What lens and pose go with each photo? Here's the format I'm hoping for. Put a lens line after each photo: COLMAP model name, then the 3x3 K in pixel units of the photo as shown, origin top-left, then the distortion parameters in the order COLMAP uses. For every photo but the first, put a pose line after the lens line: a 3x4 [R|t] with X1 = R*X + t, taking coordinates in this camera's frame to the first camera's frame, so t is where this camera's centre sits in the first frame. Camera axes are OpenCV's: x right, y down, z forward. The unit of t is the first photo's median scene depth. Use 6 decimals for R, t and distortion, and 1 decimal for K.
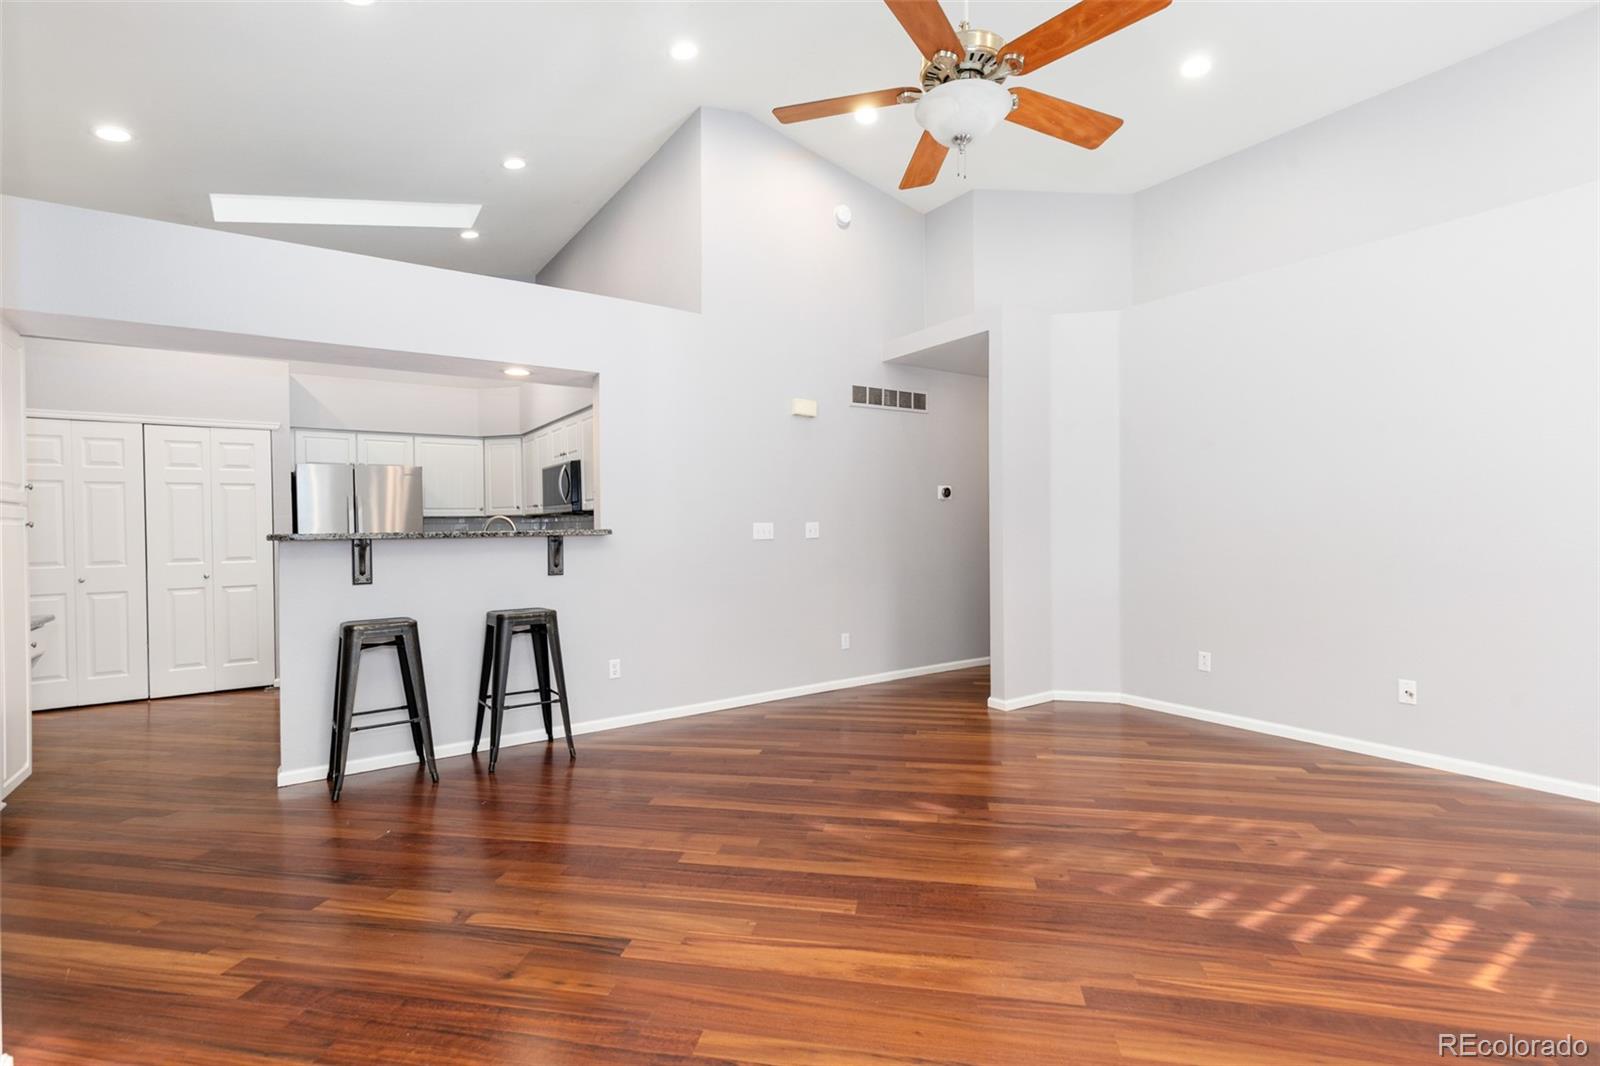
lens RADIAL K [[742.4, 0, 800.0], [0, 742.4, 533.0], [0, 0, 1]] dist [0.003336, -0.000209]
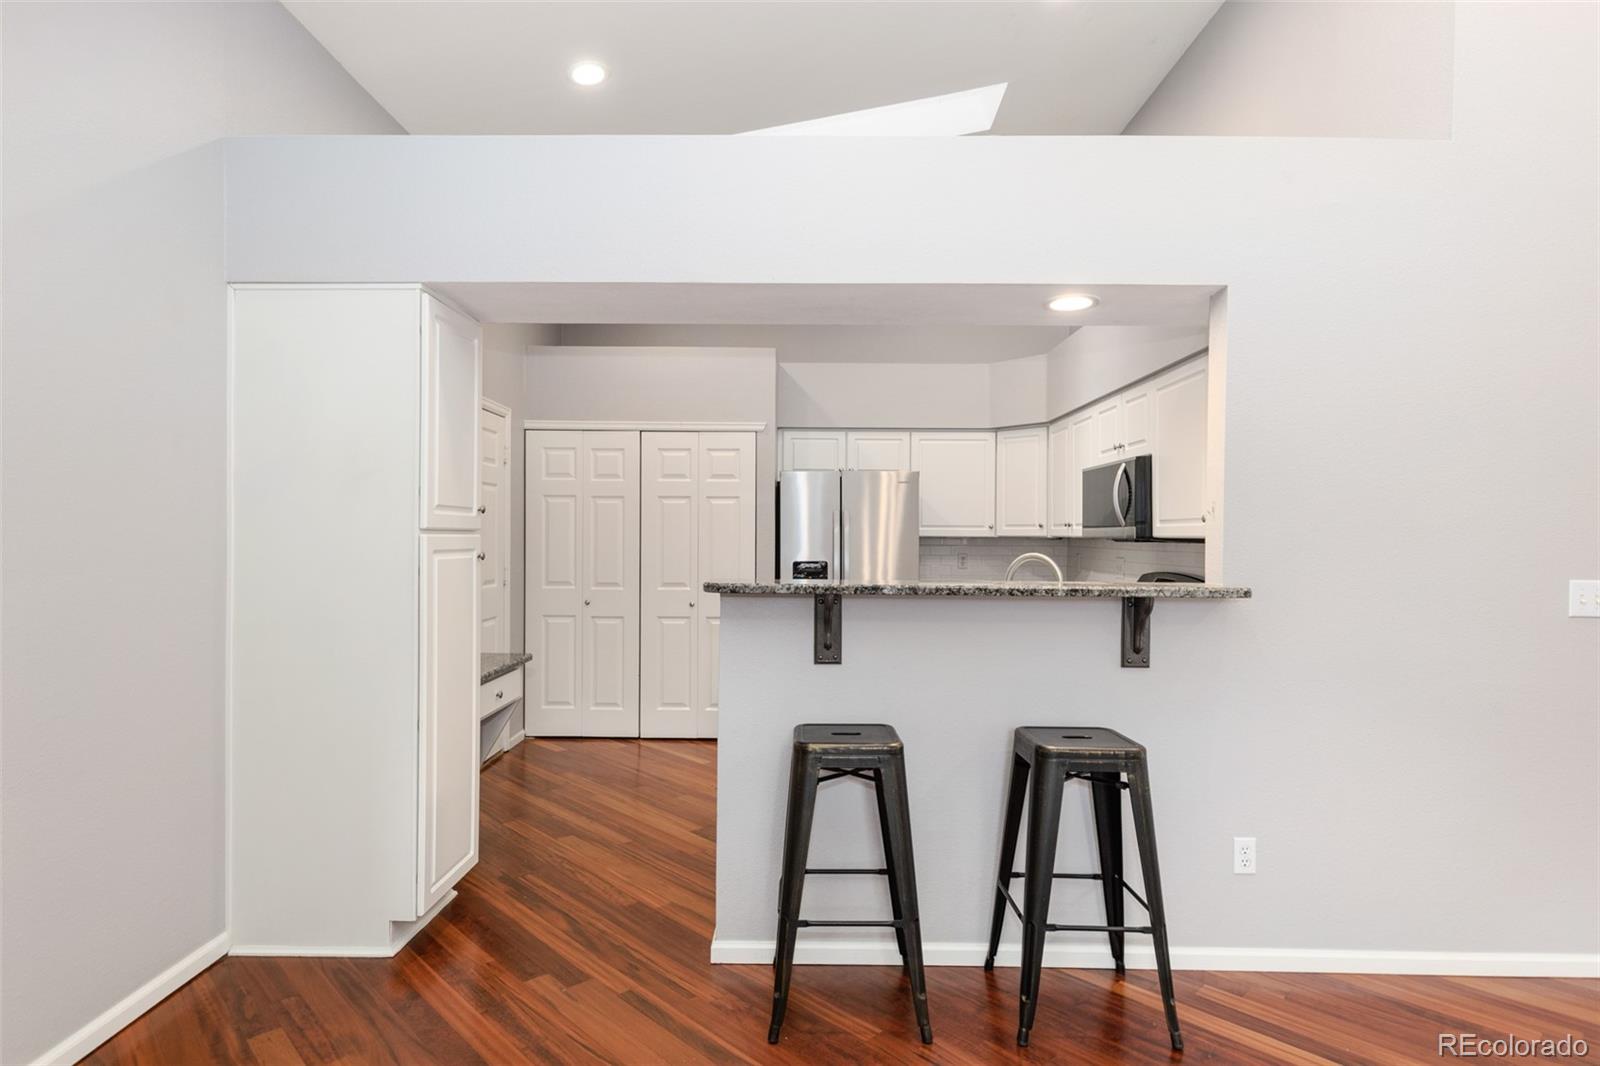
lens RADIAL K [[848.2, 0, 800.0], [0, 848.2, 533.0], [0, 0, 1]] dist [0.002745, 0.000314]
pose [[0.819393, 0.018495, -0.572934, -0.183906], [-0.023766, 0.999716, -0.001718, -0.036040], [0.572739, 0.015024, 0.819600, 0.365642]]
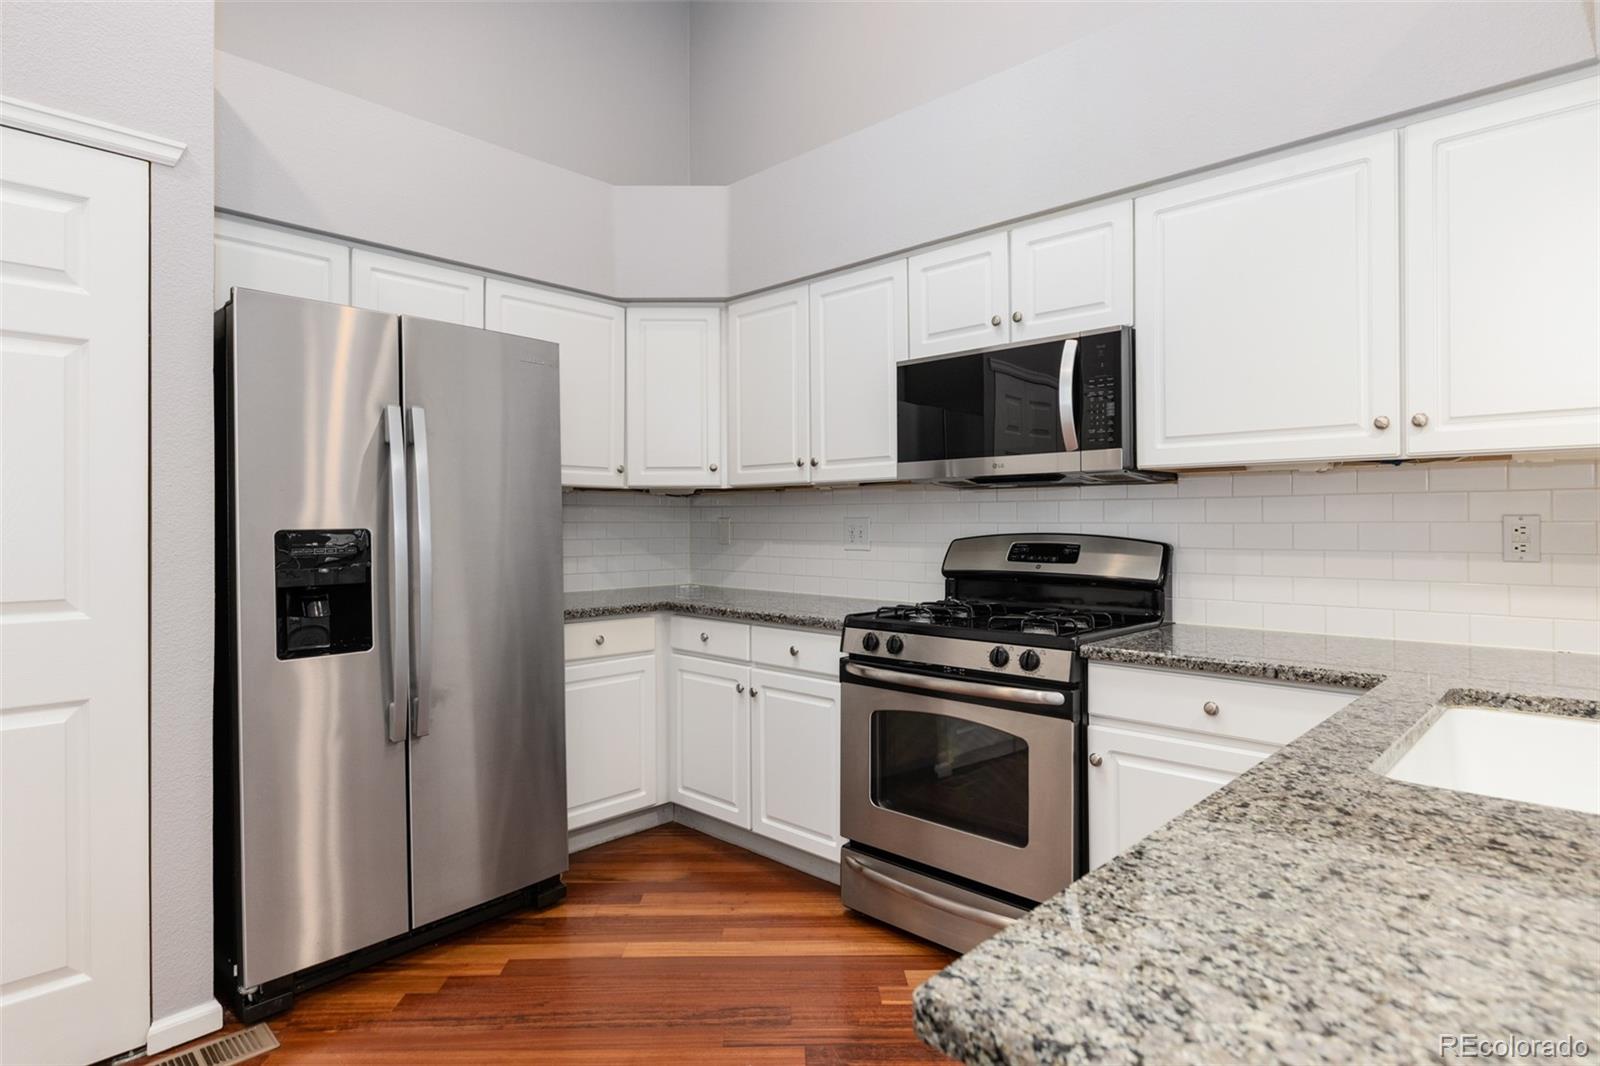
lens RADIAL K [[851.9, 0, 792.1], [0, 851.9, 517.2], [0, 0, 1]] dist [0.001044, -0.002476]
pose [[0.979319, 0.015811, 0.201702, -0.754193], [-0.012043, 0.999730, -0.019896, 0.004639], [-0.201962, 0.017055, 0.979245, 0.891514]]
